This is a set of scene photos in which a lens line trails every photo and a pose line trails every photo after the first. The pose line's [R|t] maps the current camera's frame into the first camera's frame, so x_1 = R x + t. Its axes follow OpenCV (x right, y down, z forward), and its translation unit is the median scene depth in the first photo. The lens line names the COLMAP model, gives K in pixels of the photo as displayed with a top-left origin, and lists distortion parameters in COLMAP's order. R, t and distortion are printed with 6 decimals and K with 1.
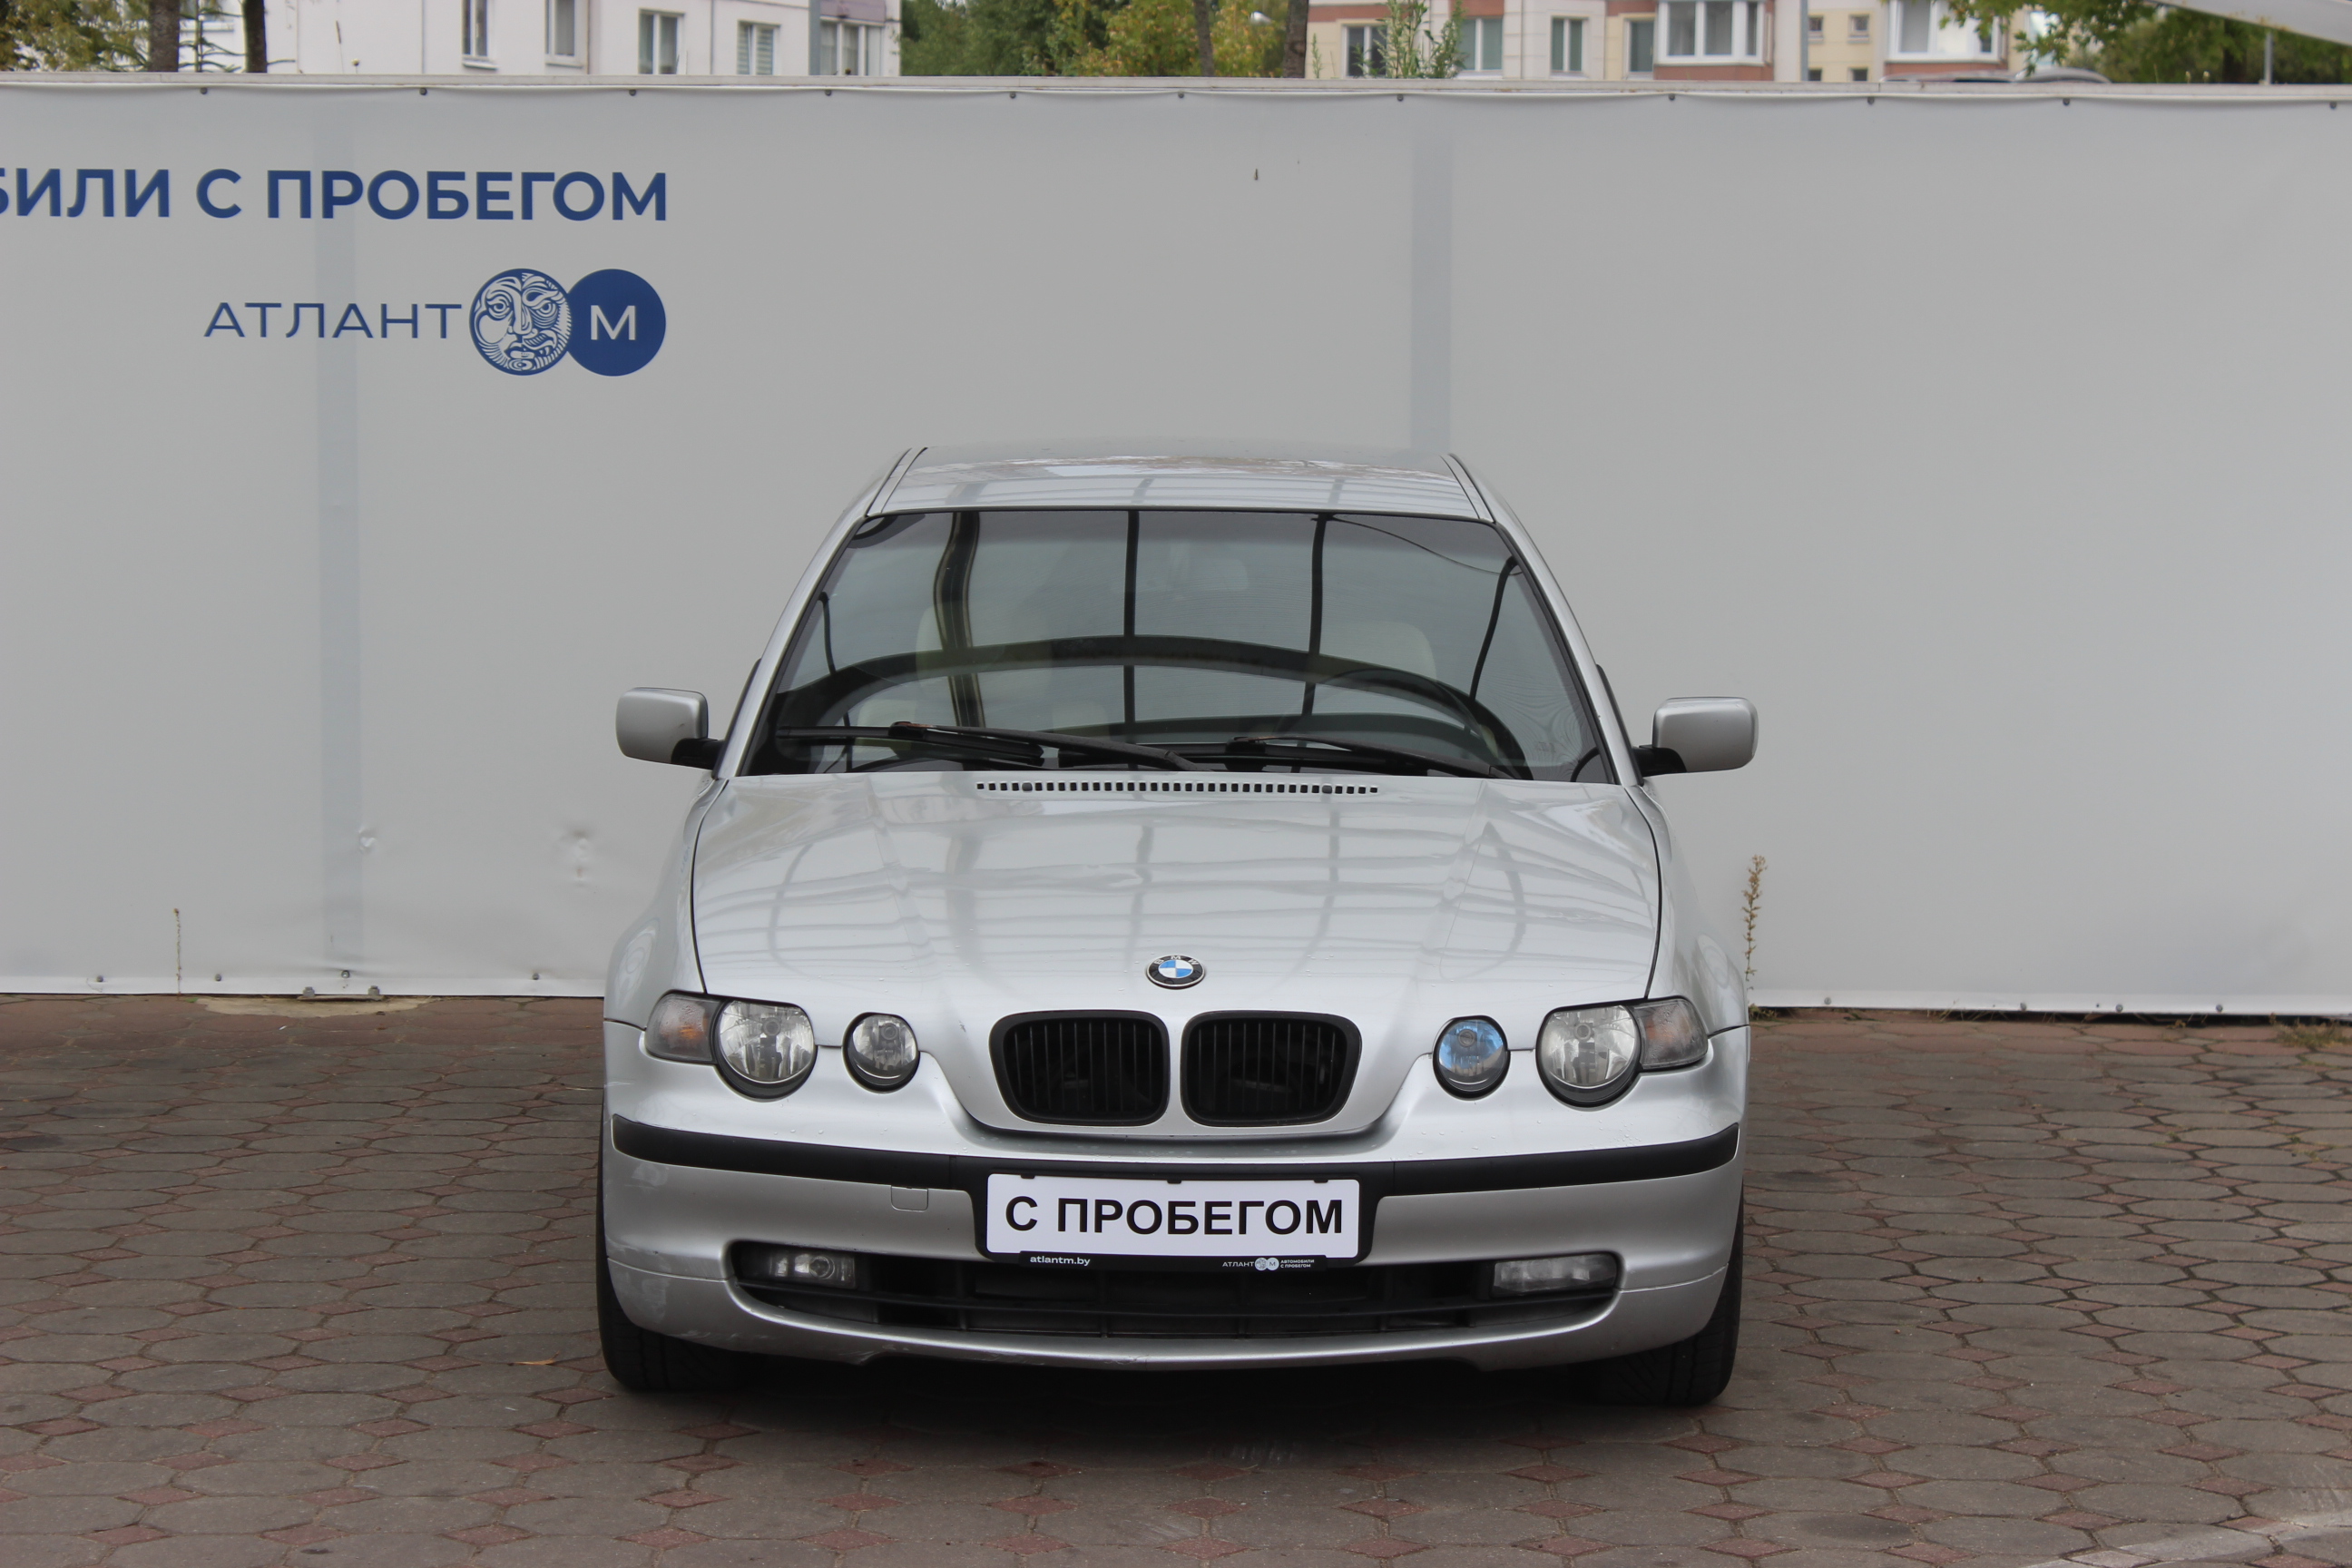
lens RADIAL K [[5886.2, 0, 1177.0], [0, 5886.2, 781.9], [0, 0, 1]] dist [0.089869, 0.000000]
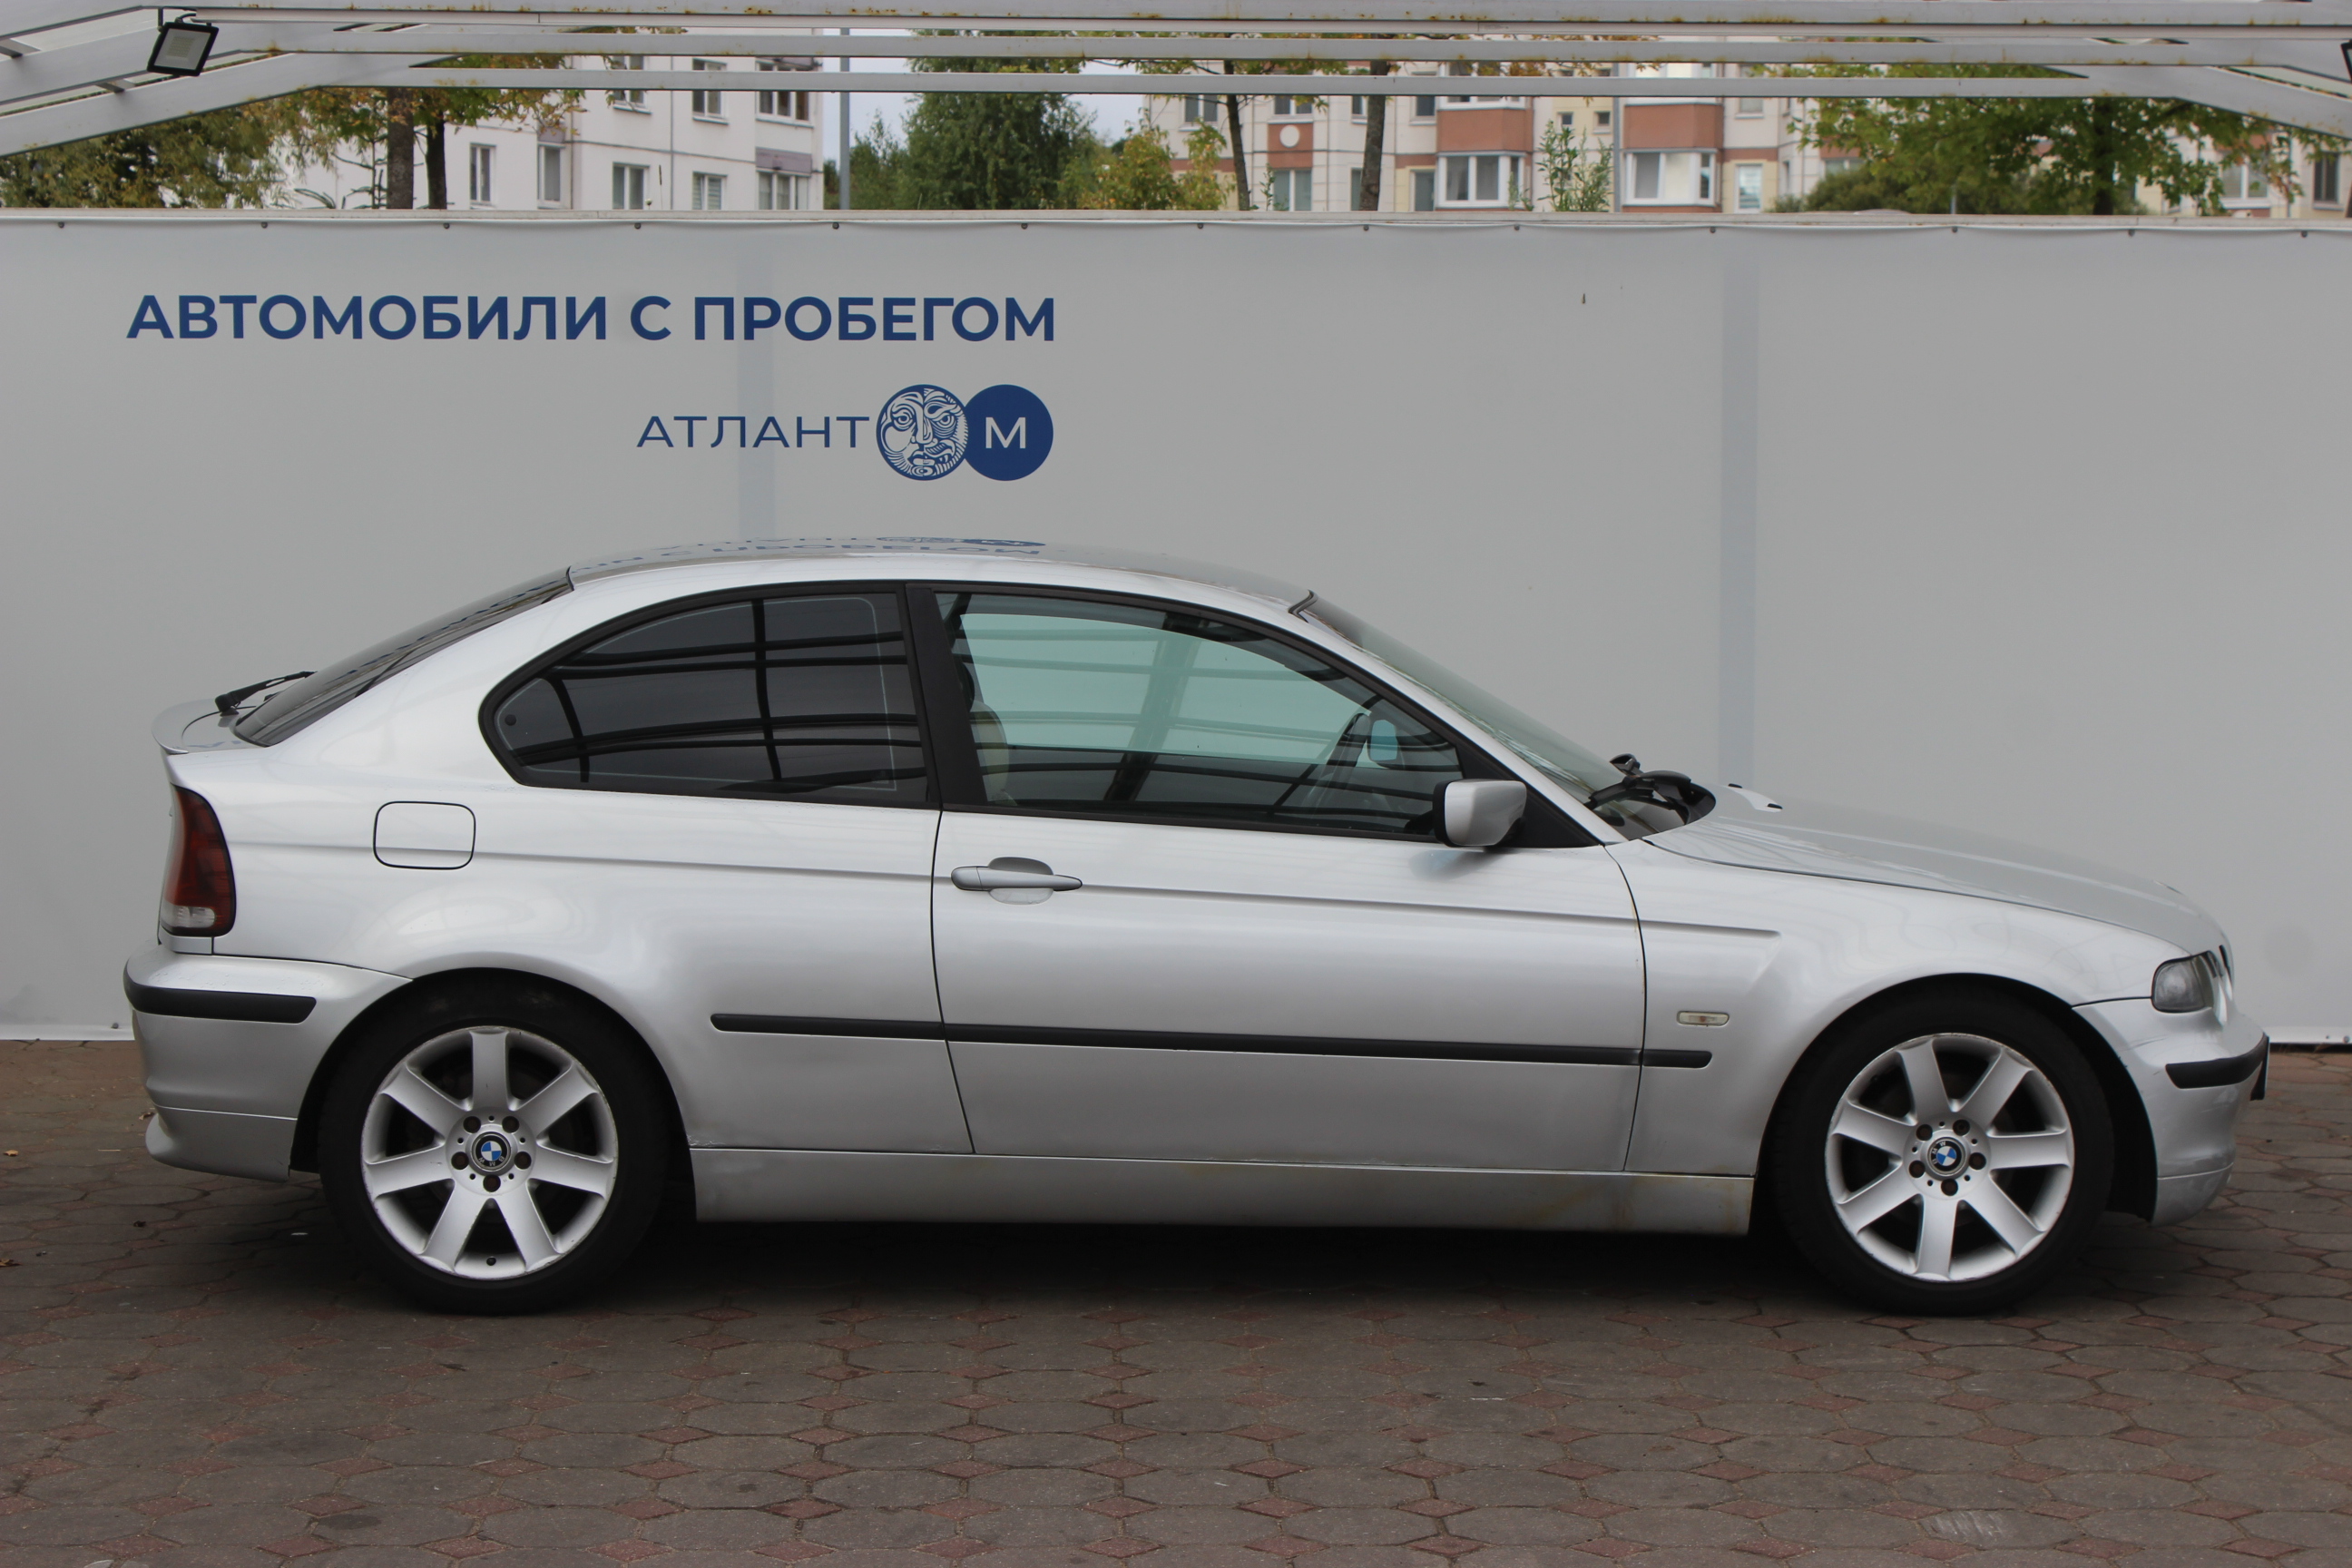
lens RADIAL K [[4752.5, 0, 1188.7], [0, 4752.5, 787.2], [0, 0, 1]] dist [0.030120, 0.000000]
pose [[0.999193, -0.005301, 0.039806, -0.097168], [0.005298, 0.999986, 0.000168, -0.011046], [-0.039806, 0.000043, 0.999207, 0.102571]]
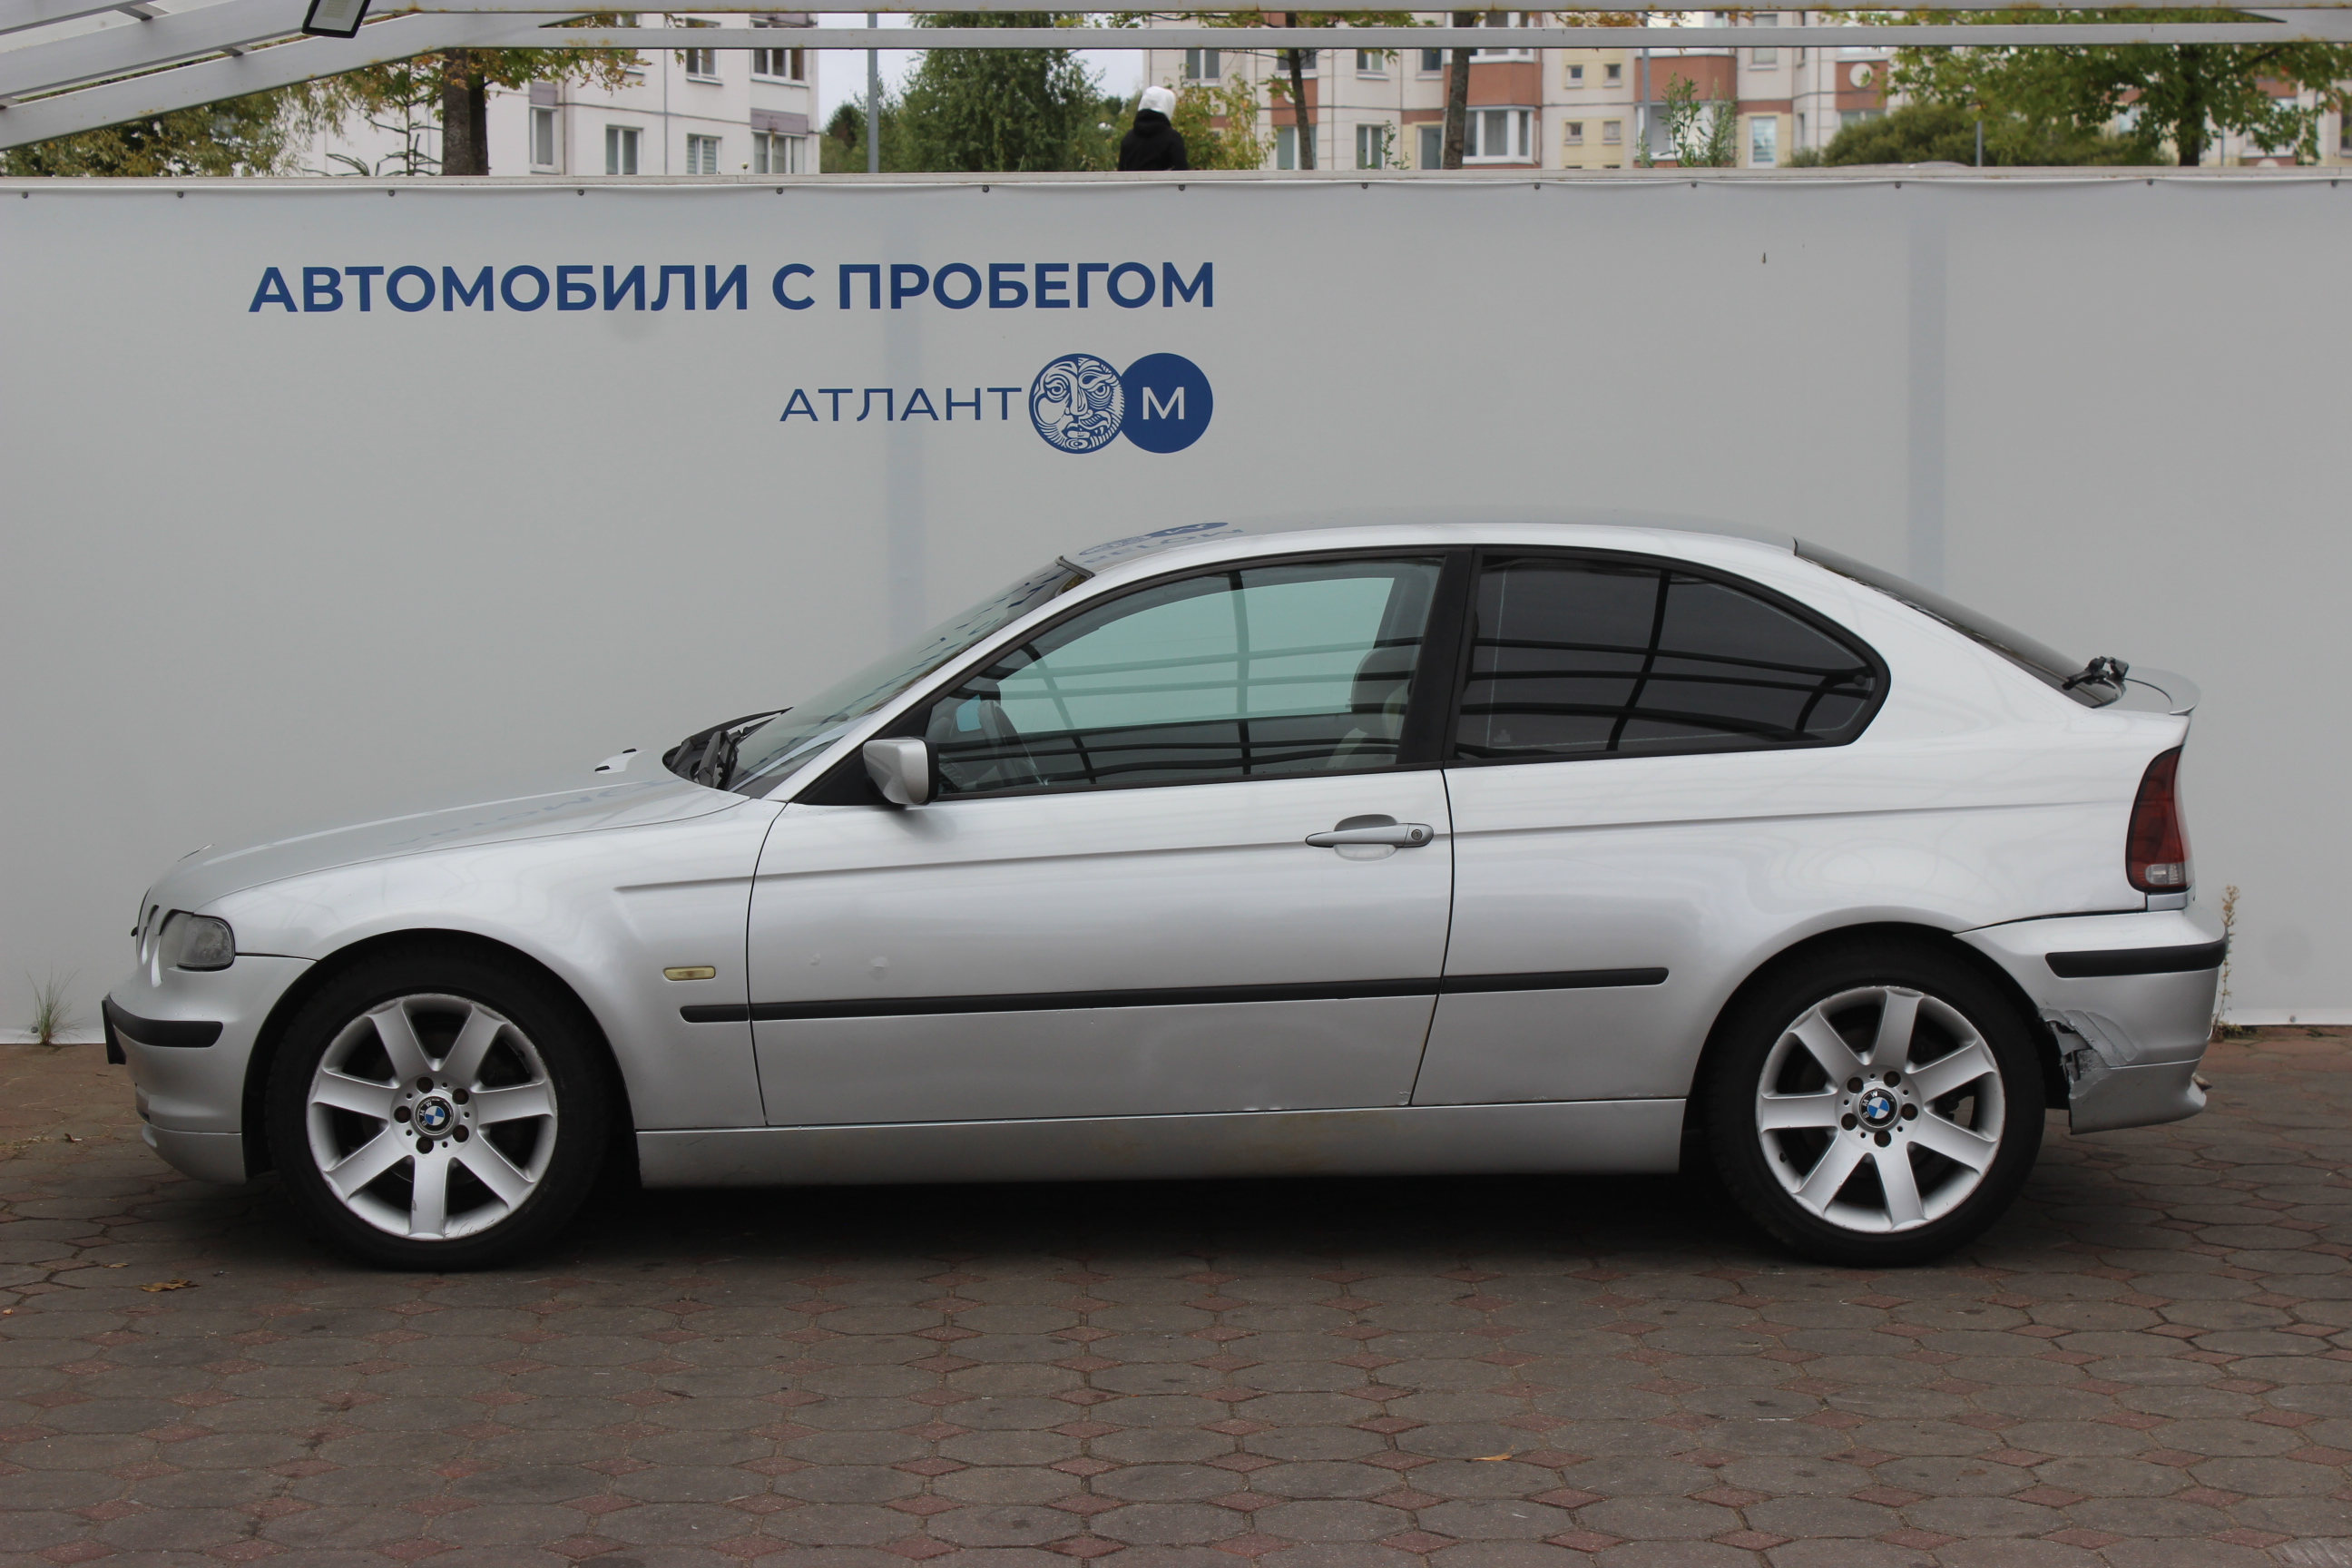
lens RADIAL K [[4832.6, 0, 1182.0], [0, 4832.6, 784.1], [0, 0, 1]] dist [0.036325, 0.000000]
pose [[0.999089, -0.014278, 0.040220, -0.128464], [0.014046, 0.999883, 0.006047, -0.014112], [-0.040301, -0.005476, 0.999173, 0.124094]]
